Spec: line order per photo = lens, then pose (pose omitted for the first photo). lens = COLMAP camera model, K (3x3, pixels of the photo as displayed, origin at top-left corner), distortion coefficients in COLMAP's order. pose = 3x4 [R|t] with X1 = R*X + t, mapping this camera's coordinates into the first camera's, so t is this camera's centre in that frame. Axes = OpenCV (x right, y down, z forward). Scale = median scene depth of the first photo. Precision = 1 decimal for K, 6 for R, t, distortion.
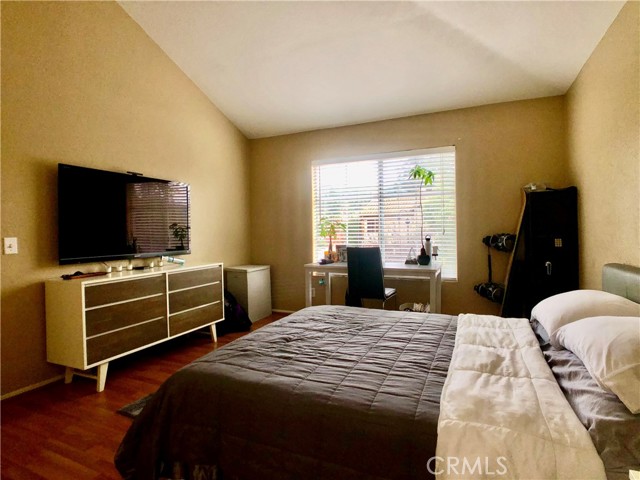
lens RADIAL K [[334.0, 0, 326.0], [0, 334.0, 233.3], [0, 0, 1]] dist [-0.025827, -0.000570]
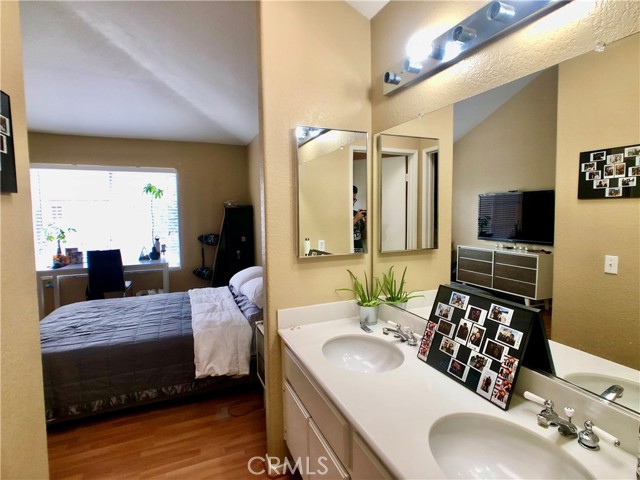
lens RADIAL K [[334.0, 0, 326.0], [0, 334.0, 233.3], [0, 0, 1]] dist [-0.025827, -0.000570]
pose [[0.670405, -0.043071, 0.740744, -0.229155], [0.007291, 0.998648, 0.051468, -0.074197], [-0.741959, -0.029104, 0.669813, -0.383525]]
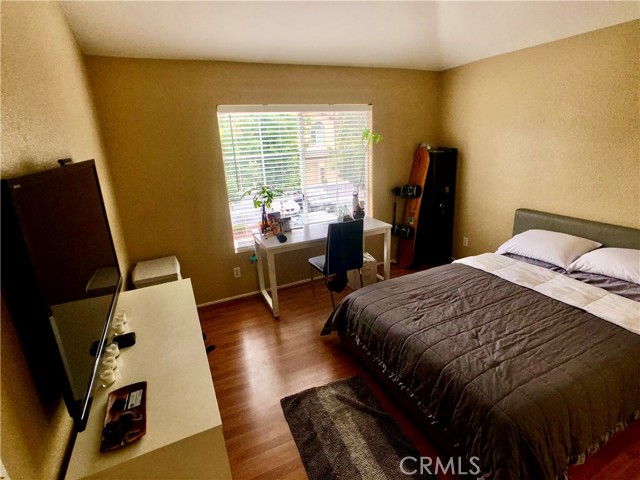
lens RADIAL K [[334.0, 0, 326.0], [0, 334.0, 233.3], [0, 0, 1]] dist [-0.025827, -0.000570]
pose [[0.652149, -0.223233, 0.724478, -0.628237], [0.042461, 0.964918, 0.259097, -0.163100], [-0.756900, -0.138208, 0.638749, 0.416033]]
